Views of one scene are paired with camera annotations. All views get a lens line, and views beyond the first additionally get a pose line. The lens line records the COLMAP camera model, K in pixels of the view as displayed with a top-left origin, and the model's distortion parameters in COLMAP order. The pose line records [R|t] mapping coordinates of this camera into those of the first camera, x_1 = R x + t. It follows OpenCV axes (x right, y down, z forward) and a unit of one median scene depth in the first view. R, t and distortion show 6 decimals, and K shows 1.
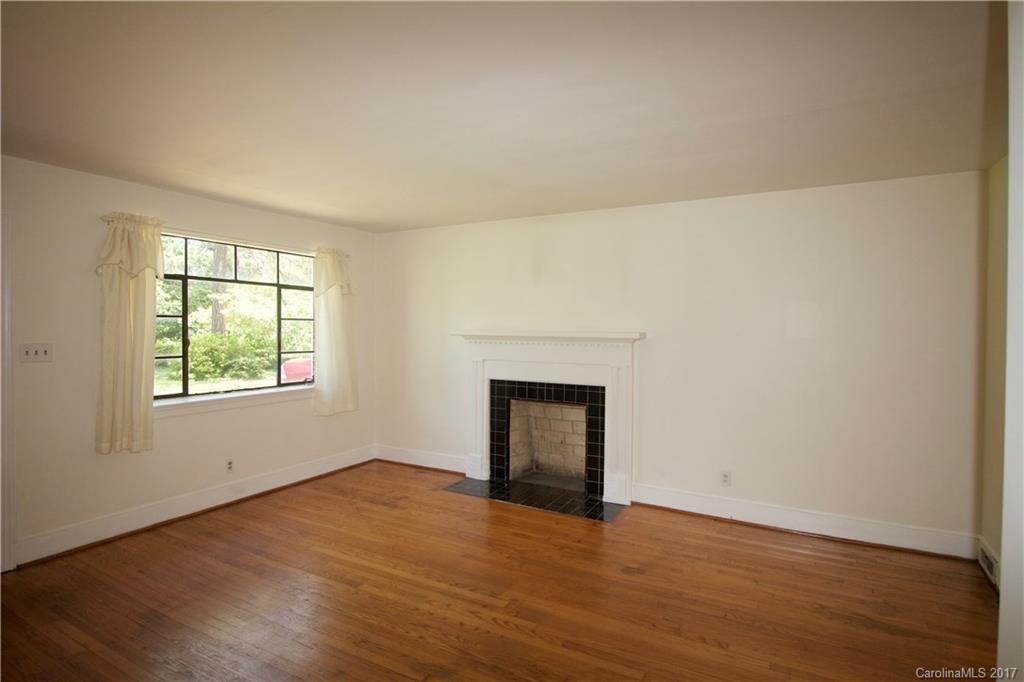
lens RADIAL K [[540.4, 0, 507.6], [0, 540.4, 341.7], [0, 0, 1]] dist [0.003568, 0.000423]
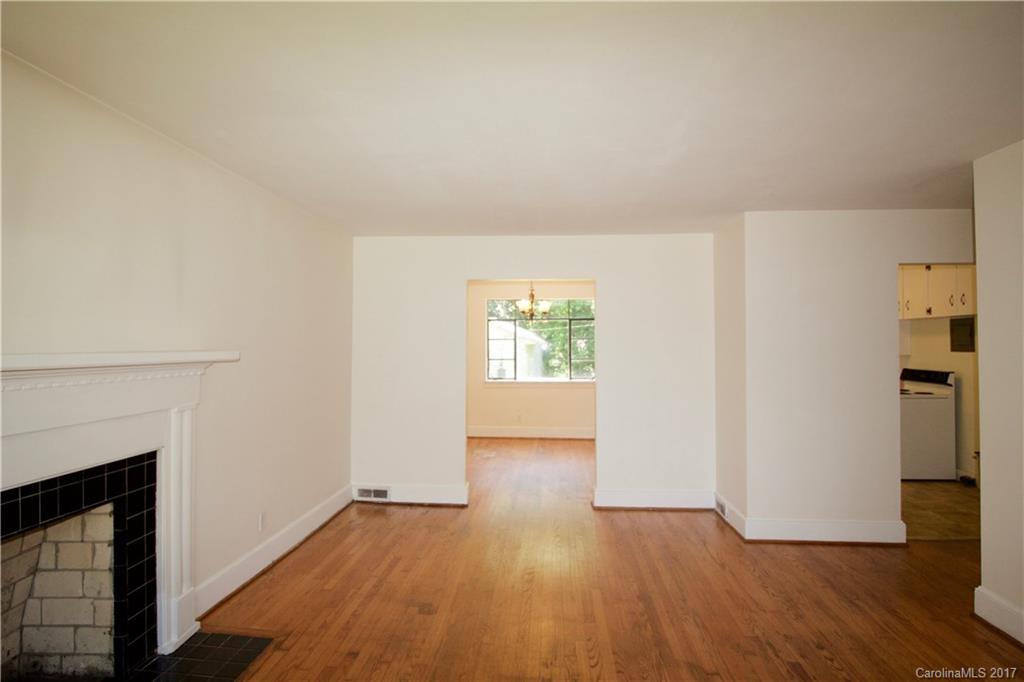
lens RADIAL K [[540.4, 0, 510.0], [0, 540.4, 335.2], [0, 0, 1]] dist [0.003568, 0.000423]
pose [[-0.417967, 0.000016, 0.908462, -0.492222], [0.010690, 0.999931, 0.004901, -0.035996], [-0.908399, 0.011760, -0.417938, 0.921350]]
